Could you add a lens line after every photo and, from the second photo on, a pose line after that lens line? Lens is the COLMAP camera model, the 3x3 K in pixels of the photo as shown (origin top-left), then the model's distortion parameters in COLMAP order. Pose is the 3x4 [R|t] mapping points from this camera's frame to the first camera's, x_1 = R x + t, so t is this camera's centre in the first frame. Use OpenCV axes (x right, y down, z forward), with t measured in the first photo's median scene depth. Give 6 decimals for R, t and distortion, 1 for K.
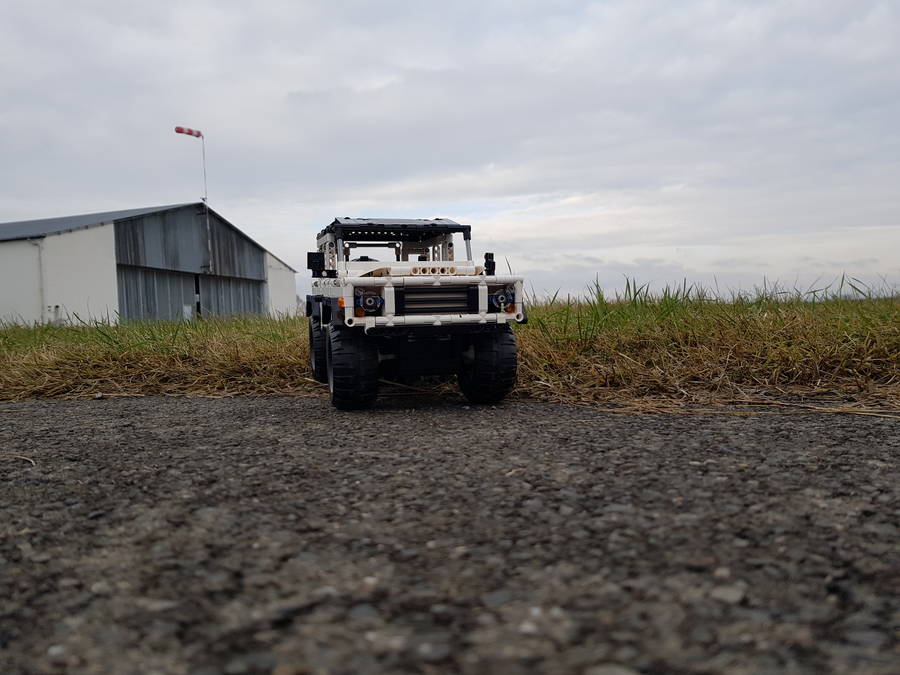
lens RADIAL K [[698.0, 0, 450.0], [0, 698.0, 337.5], [0, 0, 1]] dist [0.085909, -0.157917]
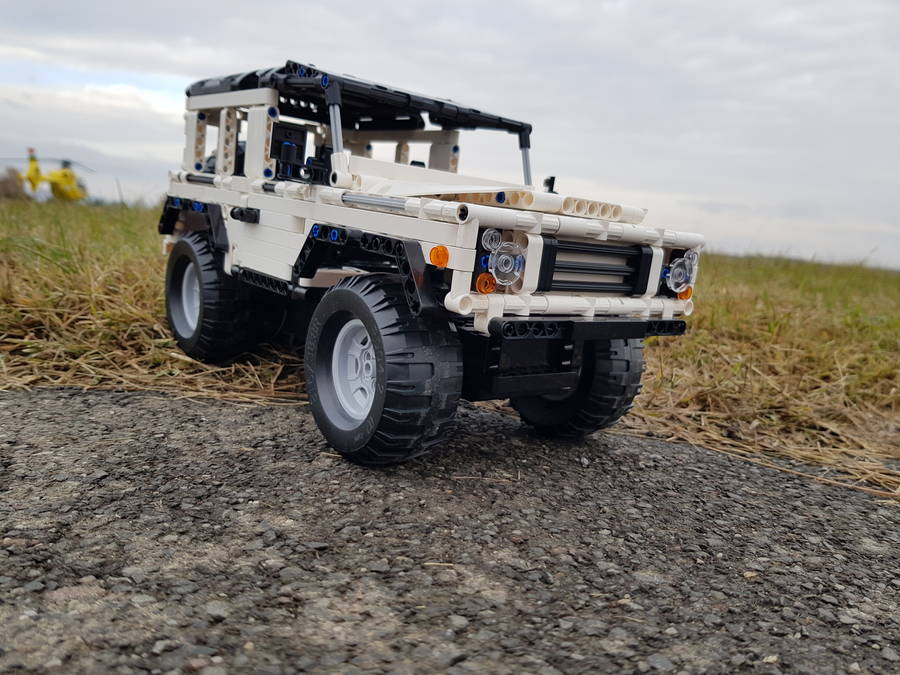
lens RADIAL K [[709.9, 0, 450.0], [0, 709.9, 337.5], [0, 0, 1]] dist [0.036631, -0.082695]
pose [[0.907828, 0.057635, 0.415364, -0.287595], [-0.108743, 0.988982, 0.100442, -0.039032], [-0.404999, -0.136352, 0.904093, 0.495207]]
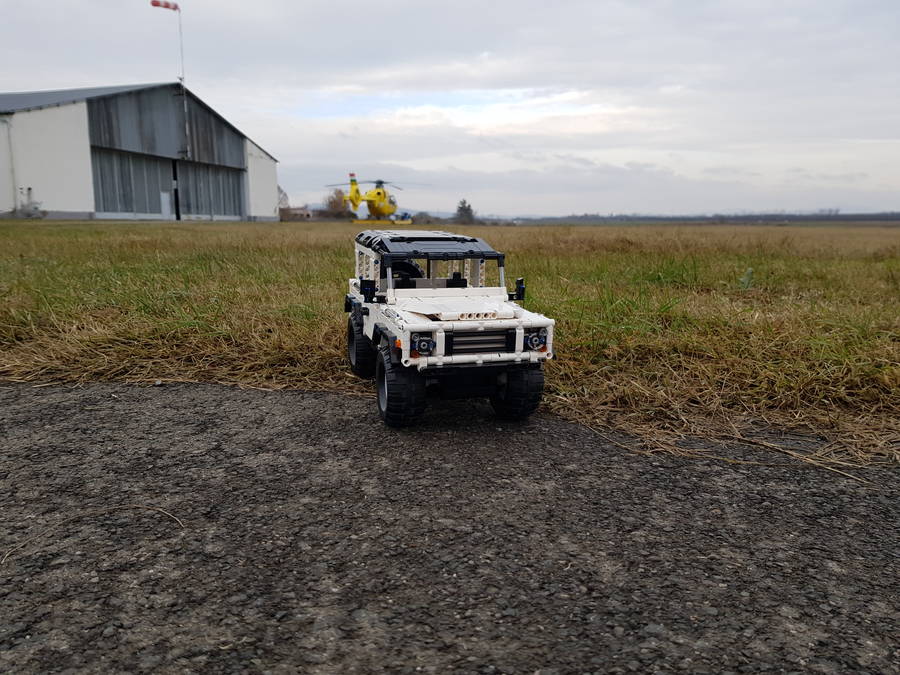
lens RADIAL K [[701.2, 0, 455.8], [0, 701.2, 339.3], [0, 0, 1]] dist [0.082361, -0.158910]
pose [[0.998652, 0.037600, 0.035776, -0.087963], [-0.042396, 0.988605, 0.144436, -0.195627], [-0.029937, -0.145758, 0.988867, -0.122471]]
